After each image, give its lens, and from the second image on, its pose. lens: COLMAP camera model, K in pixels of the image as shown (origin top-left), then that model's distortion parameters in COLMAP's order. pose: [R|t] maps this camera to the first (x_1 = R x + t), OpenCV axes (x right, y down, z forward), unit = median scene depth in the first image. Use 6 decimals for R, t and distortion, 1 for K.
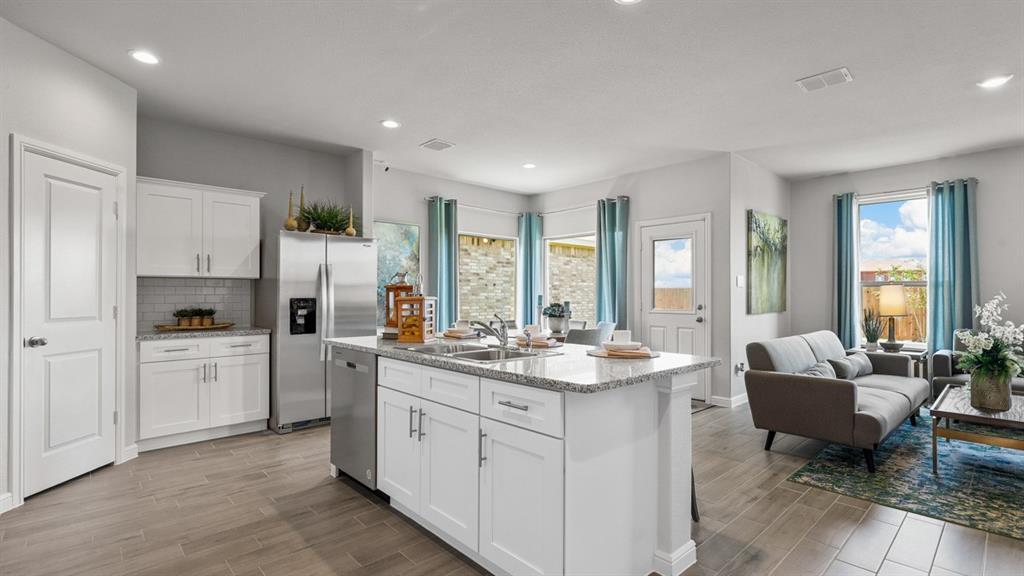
lens RADIAL K [[468.9, 0, 510.8], [0, 468.9, 291.5], [0, 0, 1]] dist [-0.000196, -0.000141]
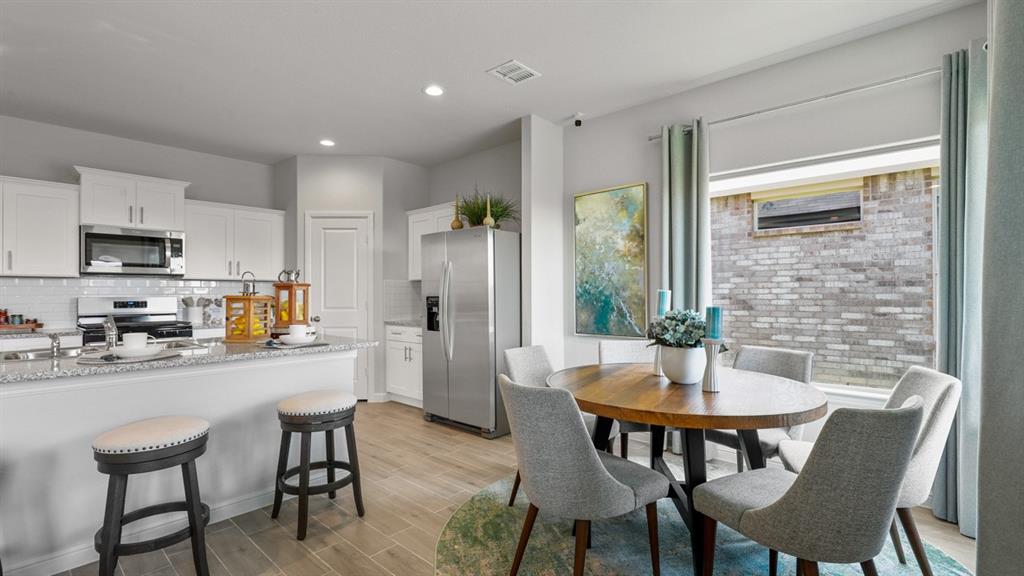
lens RADIAL K [[468.9, 0, 510.8], [0, 468.9, 291.5], [0, 0, 1]] dist [-0.000196, -0.000141]
pose [[0.067080, -0.012527, -0.997669, 0.466390], [0.009973, 0.999880, -0.011884, 0.013767], [0.997698, -0.009153, 0.067197, 0.839684]]
